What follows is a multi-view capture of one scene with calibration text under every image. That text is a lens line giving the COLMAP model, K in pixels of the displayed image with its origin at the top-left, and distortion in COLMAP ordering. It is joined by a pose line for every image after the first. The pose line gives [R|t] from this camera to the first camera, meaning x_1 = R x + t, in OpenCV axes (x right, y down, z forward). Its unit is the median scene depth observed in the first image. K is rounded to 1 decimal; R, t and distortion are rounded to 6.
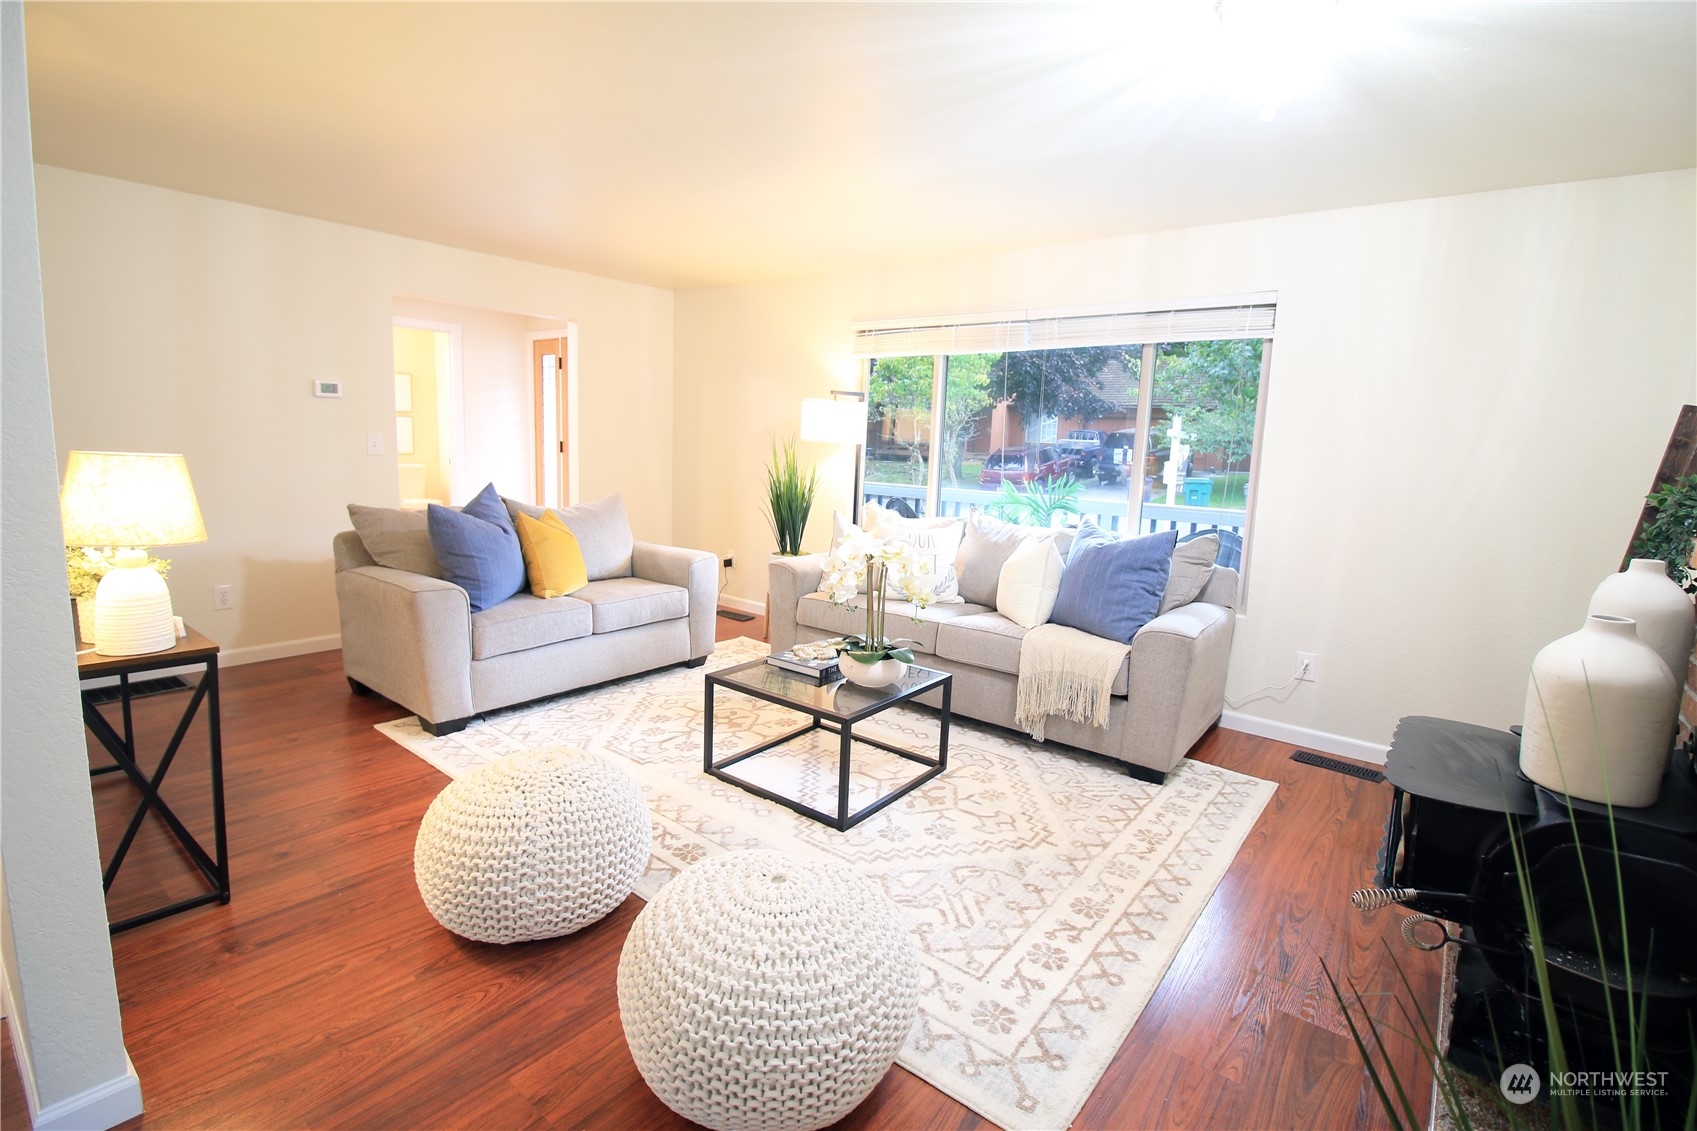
lens RADIAL K [[778.8, 0, 839.4], [0, 778.8, 548.8], [0, 0, 1]] dist [-0.003440, -0.010963]
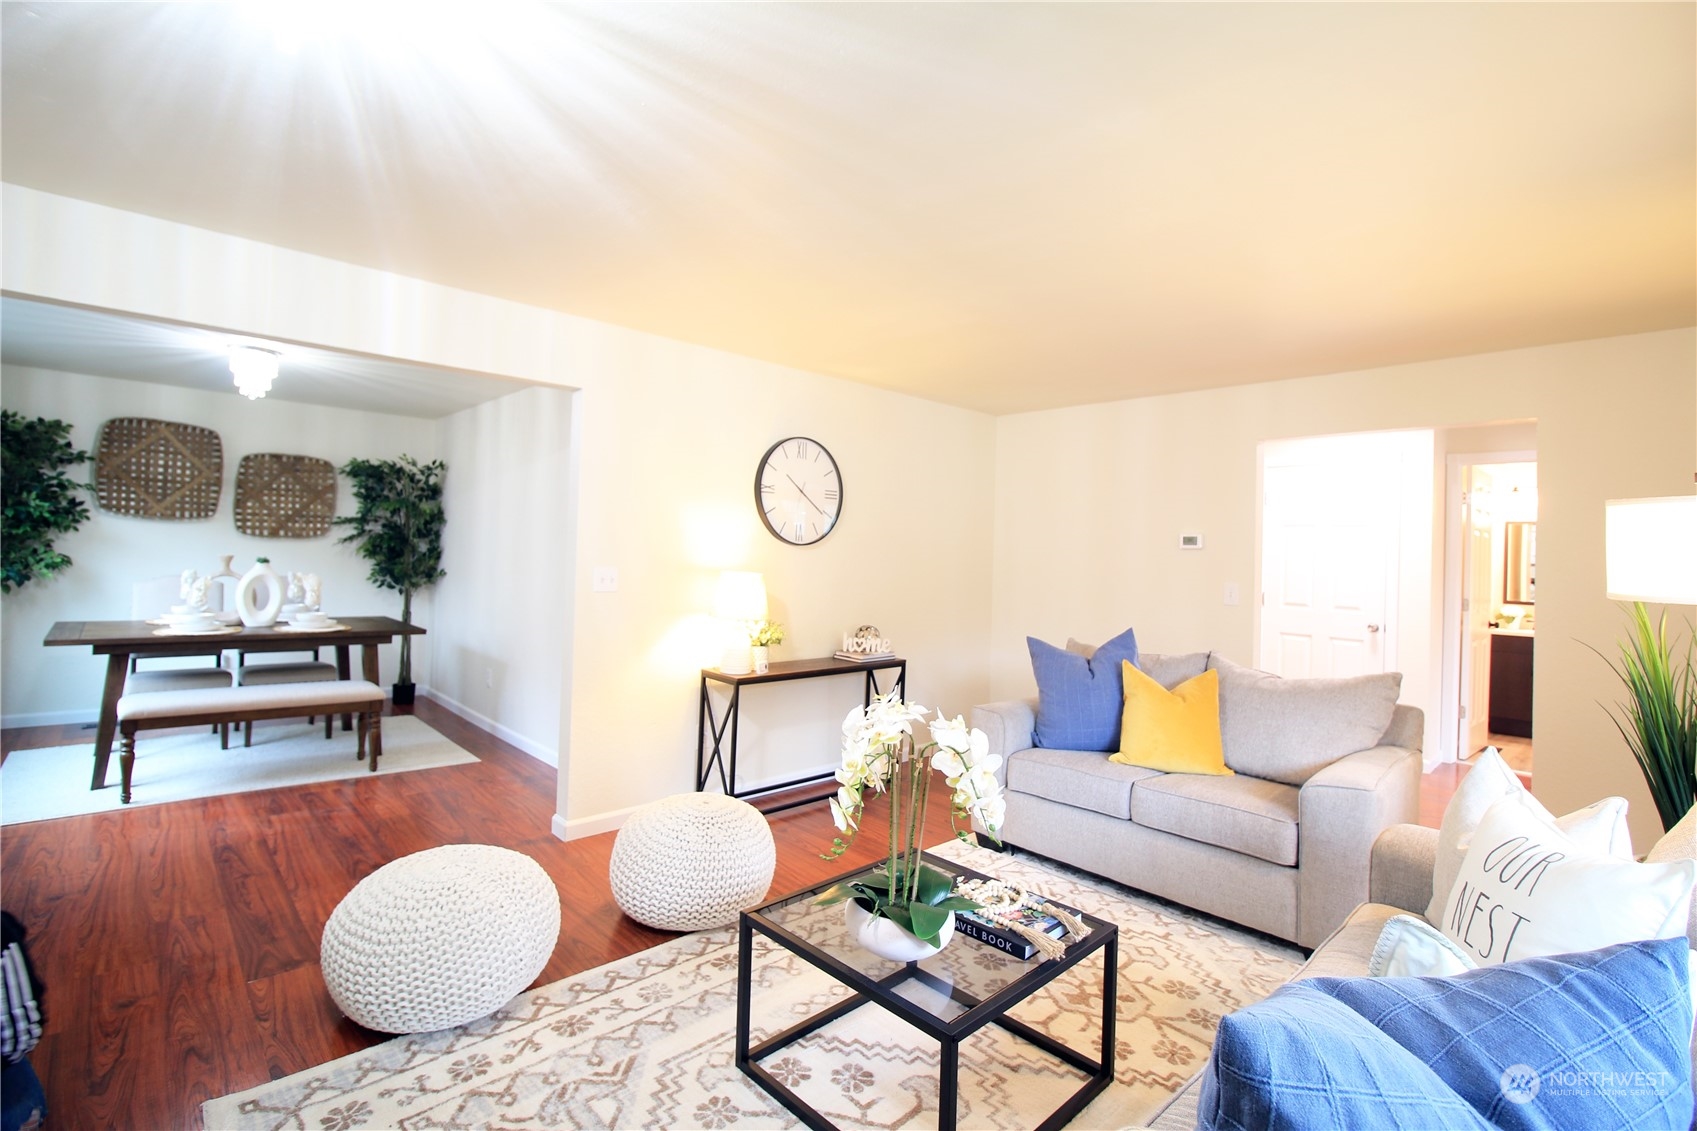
lens RADIAL K [[778.8, 0, 848.7], [0, 778.8, 544.9], [0, 0, 1]] dist [-0.003440, -0.010963]
pose [[-0.132810, -0.053403, -0.989702, 0.579175], [-0.180560, 0.983142, -0.028819, -0.103262], [0.974556, 0.174873, -0.140213, 0.843278]]
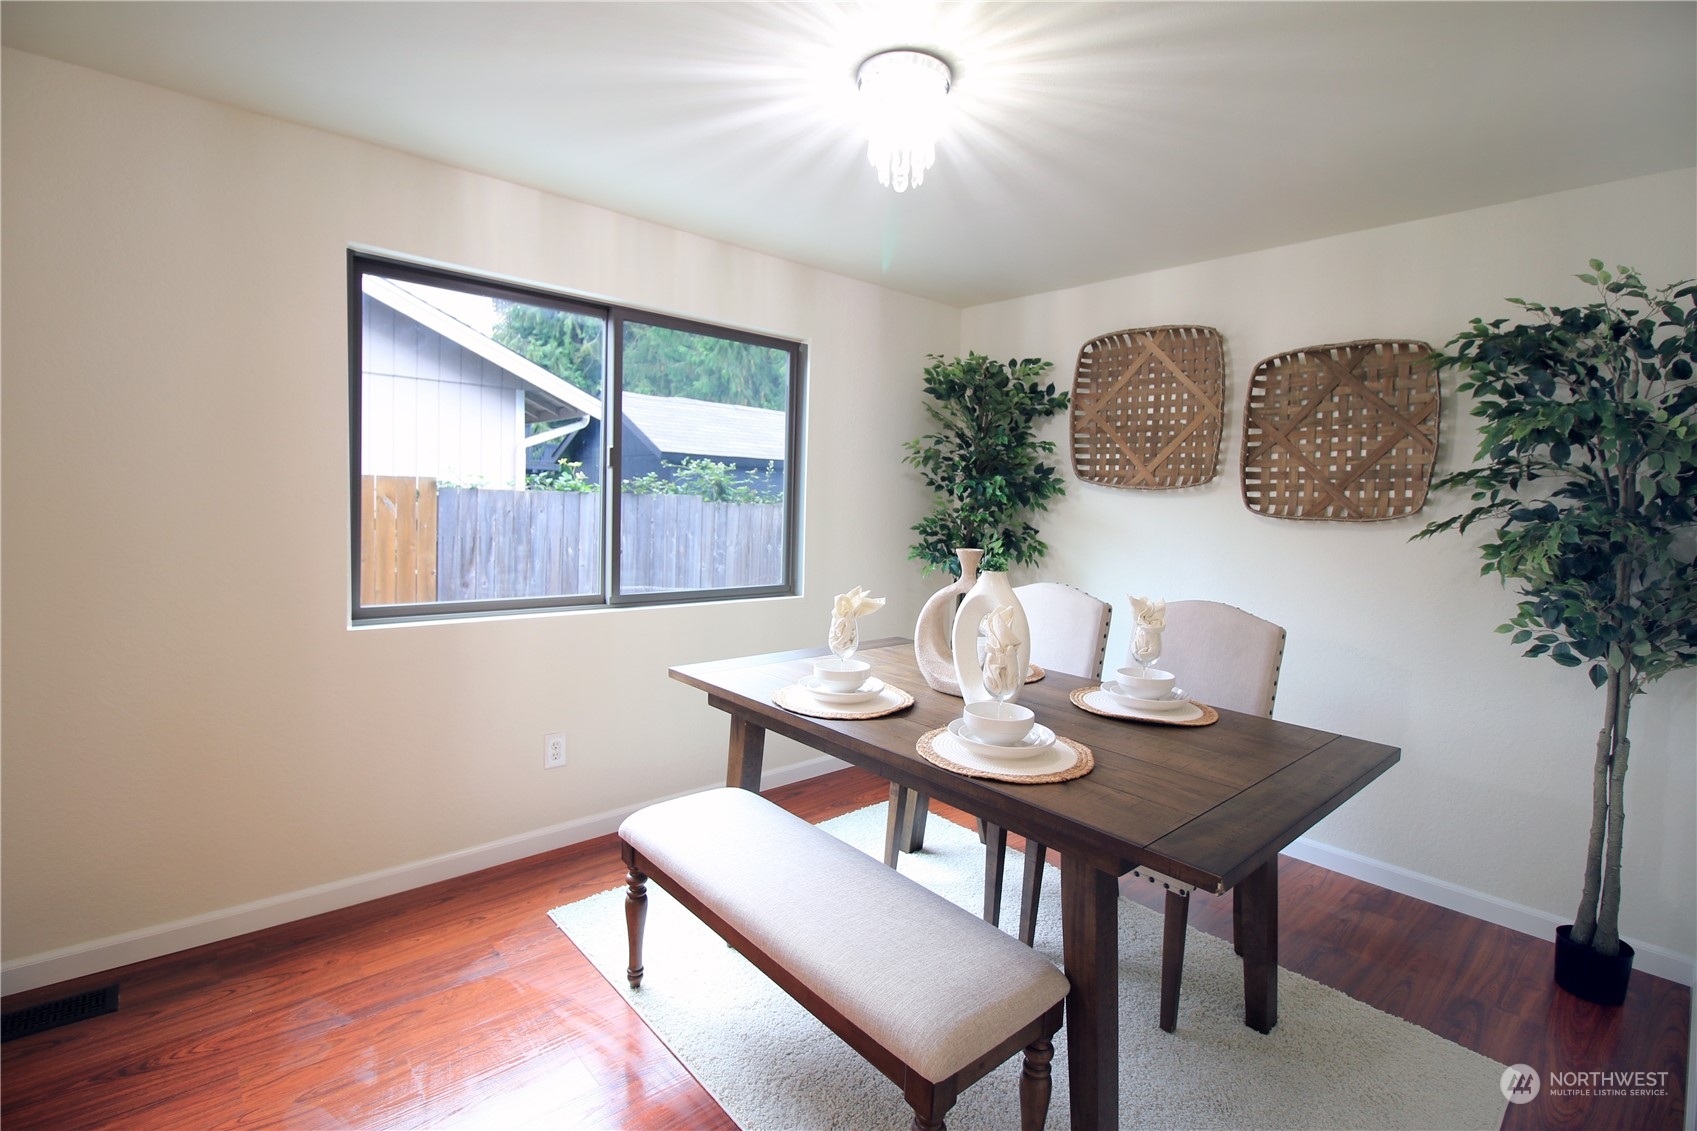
lens RADIAL K [[778.8, 0, 834.0], [0, 778.8, 550.2], [0, 0, 1]] dist [-0.003440, -0.010963]
pose [[-0.983517, -0.074989, 0.164532, -0.563869], [-0.038236, 0.975622, 0.216100, -0.070652], [-0.176727, 0.206247, -0.962408, 0.279828]]
